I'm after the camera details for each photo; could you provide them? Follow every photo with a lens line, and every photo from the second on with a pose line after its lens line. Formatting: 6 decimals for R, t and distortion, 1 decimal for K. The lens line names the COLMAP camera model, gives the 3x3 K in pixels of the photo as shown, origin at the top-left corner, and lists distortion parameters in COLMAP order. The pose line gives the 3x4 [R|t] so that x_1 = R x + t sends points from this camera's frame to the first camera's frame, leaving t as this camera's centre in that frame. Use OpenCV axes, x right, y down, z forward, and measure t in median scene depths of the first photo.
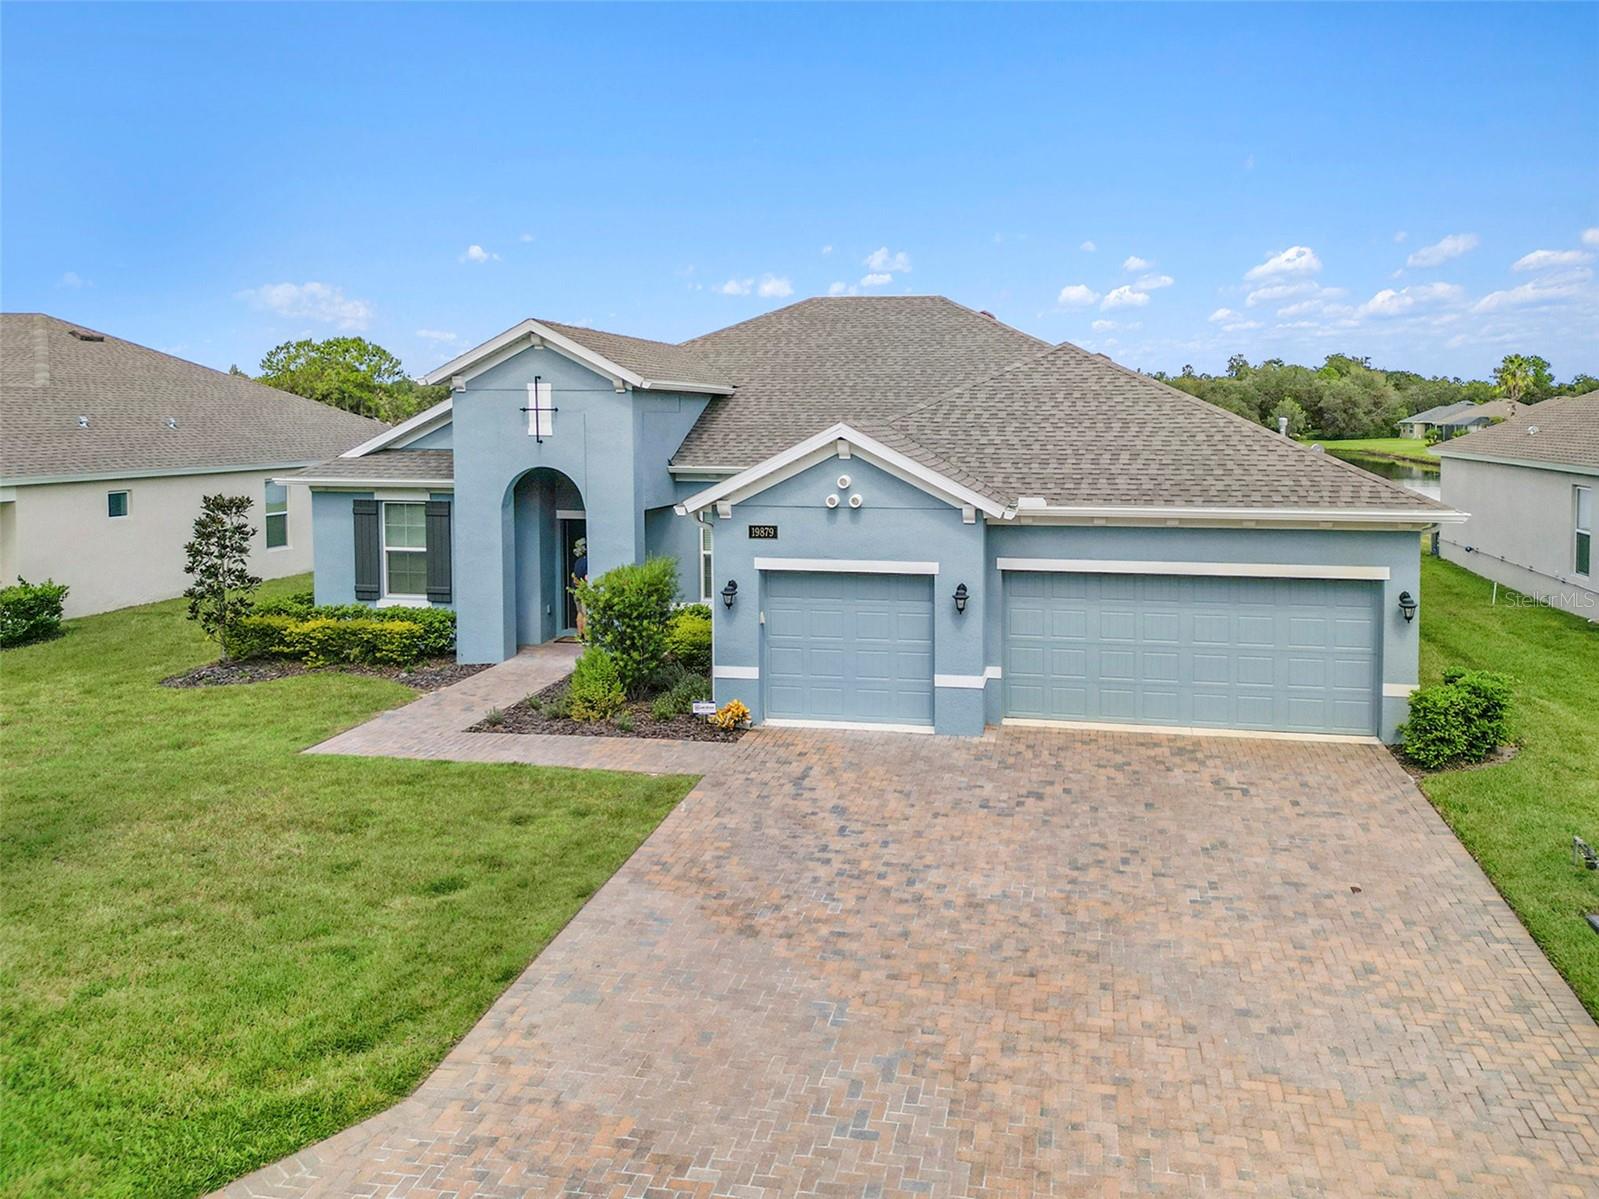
lens RADIAL K [[1171.3, 0, 875.2], [0, 1171.3, 597.2], [0, 0, 1]] dist [0.025793, -0.002708]
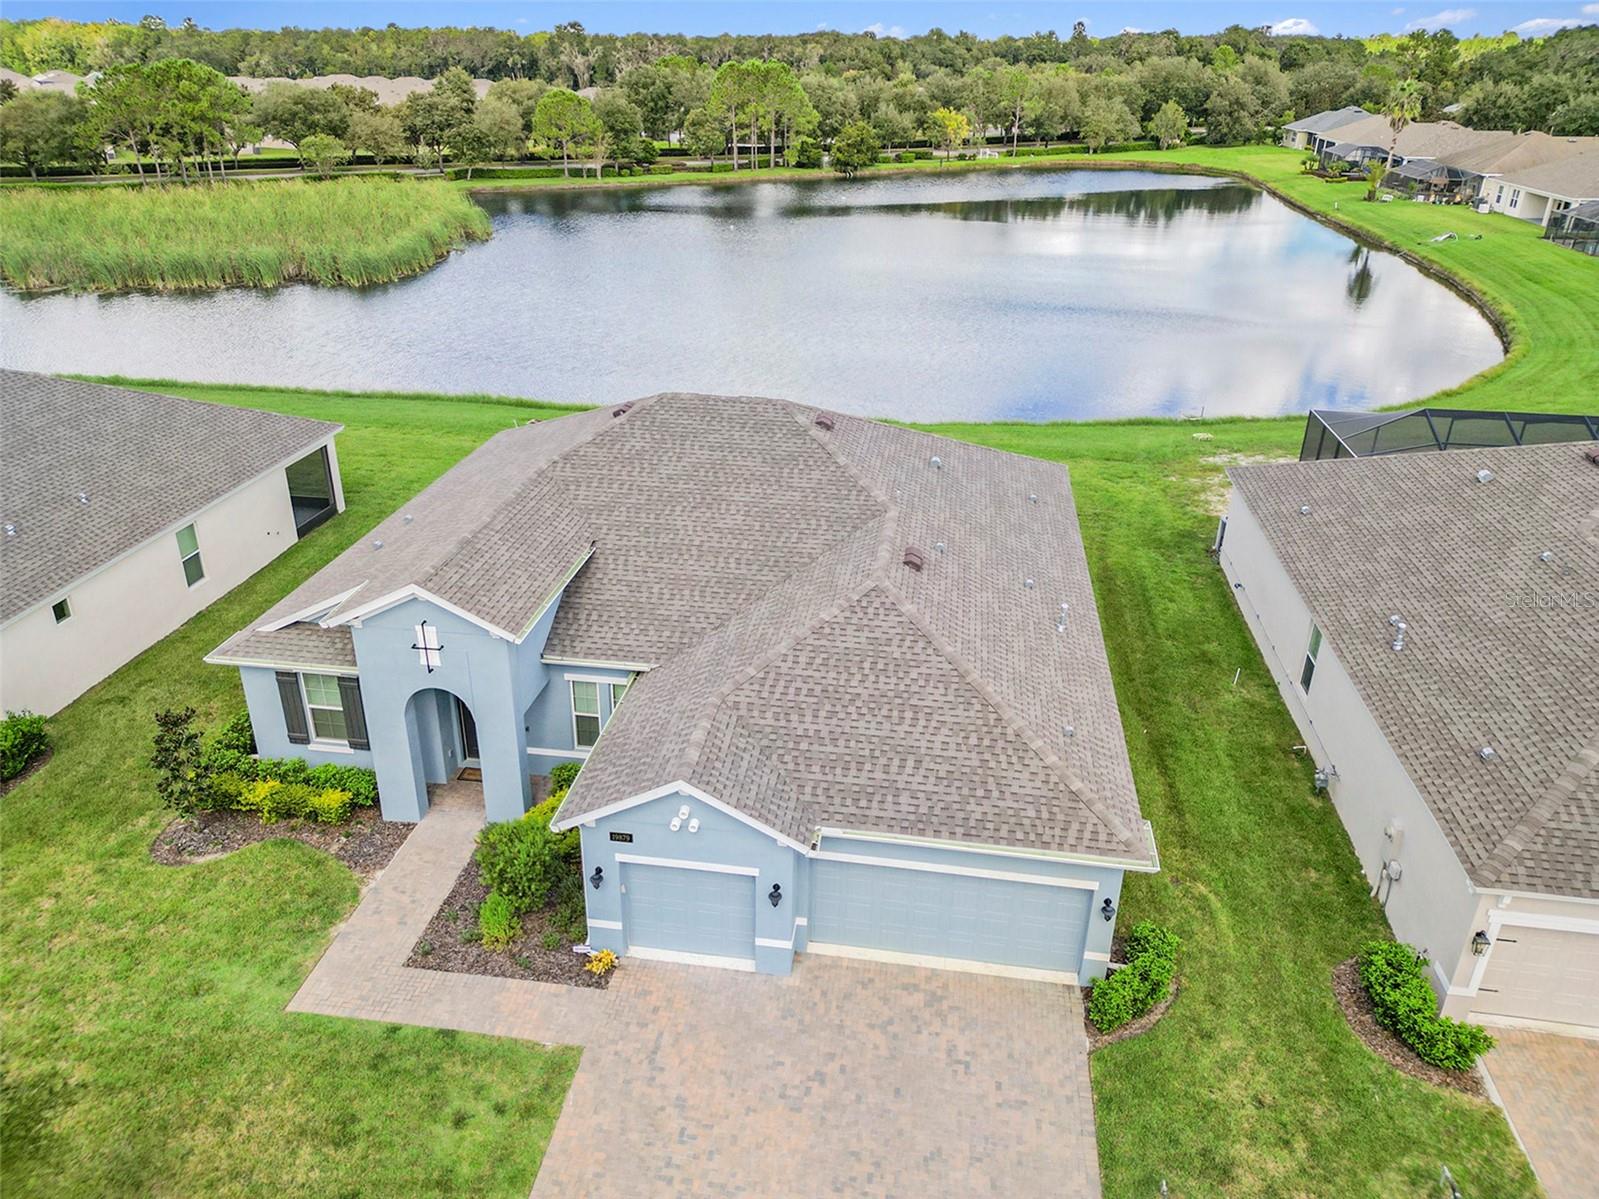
lens RADIAL K [[1130.5, 0, 782.7], [0, 1130.5, 597.3], [0, 0, 1]] dist [0.014897, 0.003110]
pose [[0.999711, 0.001371, 0.024016, 0.046060], [-0.010158, 0.929058, 0.369794, -0.695833], [-0.021806, -0.369931, 0.928803, -0.046956]]
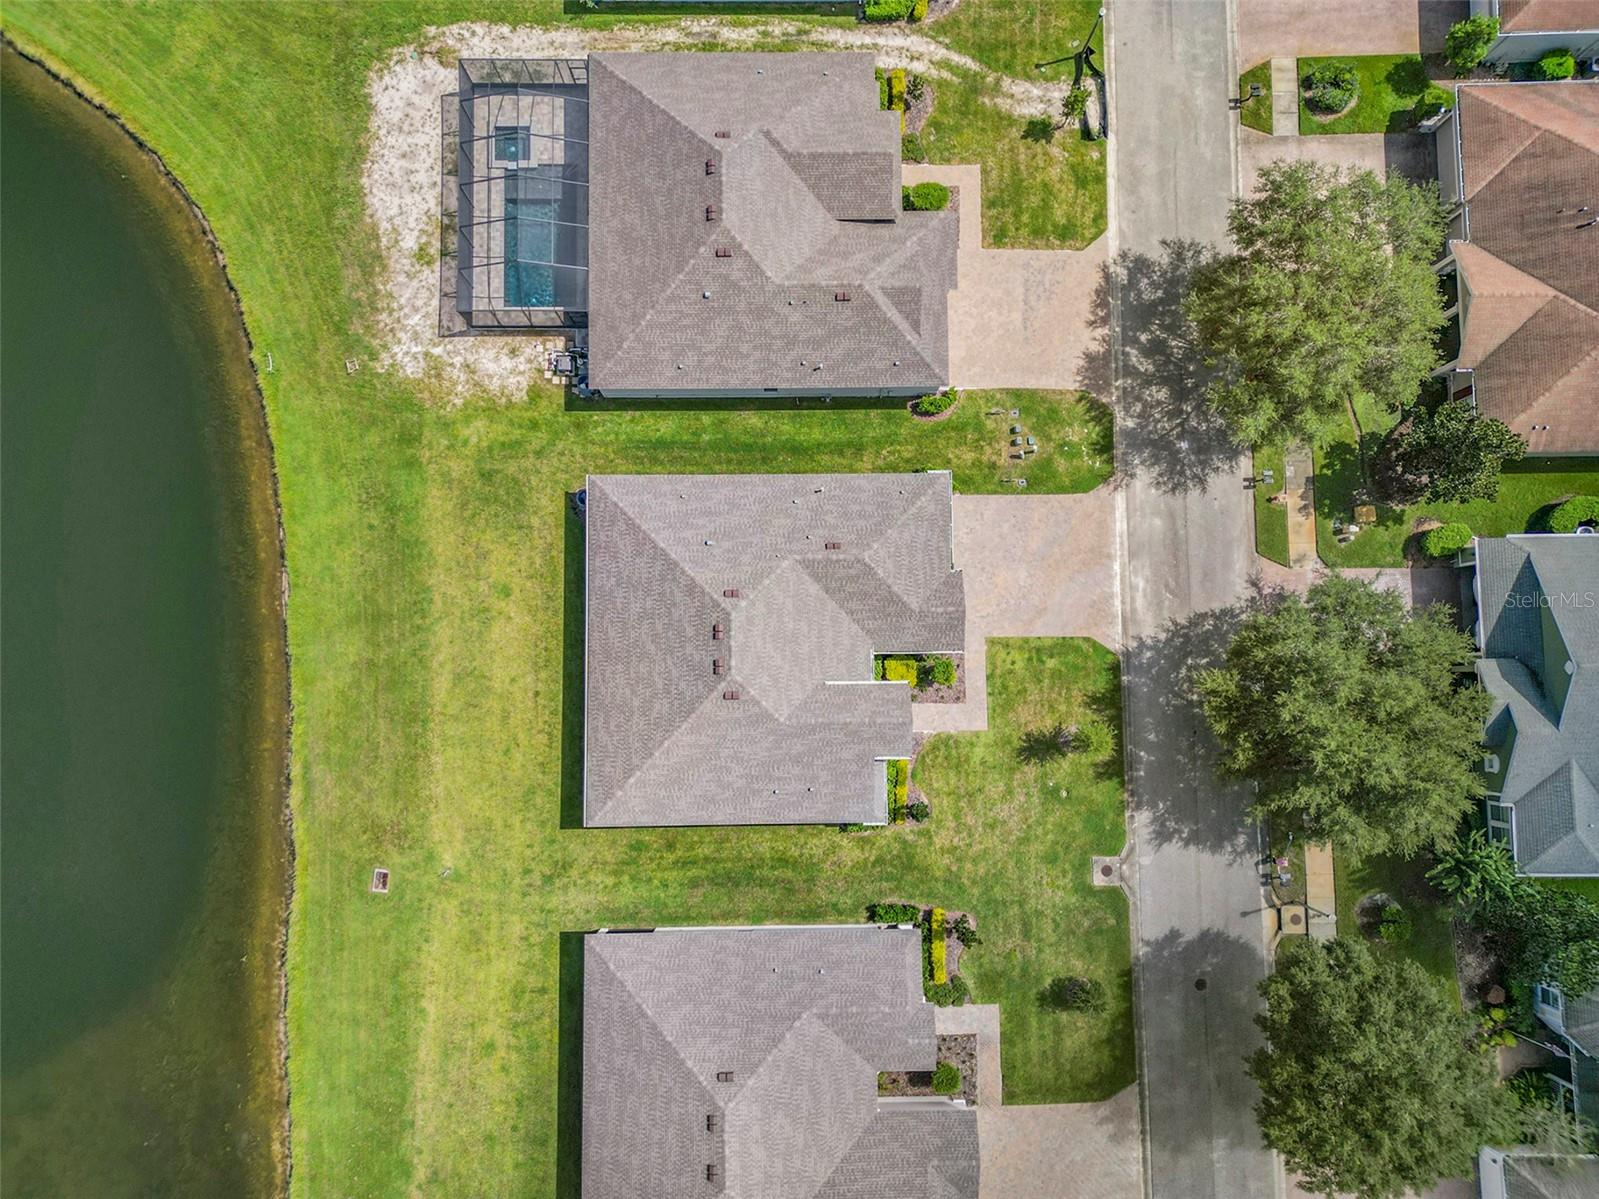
lens RADIAL K [[1119.4, 0, 799.5], [0, 1119.4, 599.5], [0, 0, 1]] dist [0.099442, -0.118933]
pose [[-0.183966, -0.980435, 0.070034, -0.142519], [0.066100, 0.058748, 0.996082, -3.655869], [-0.980708, 0.187874, 0.054000, 1.187229]]
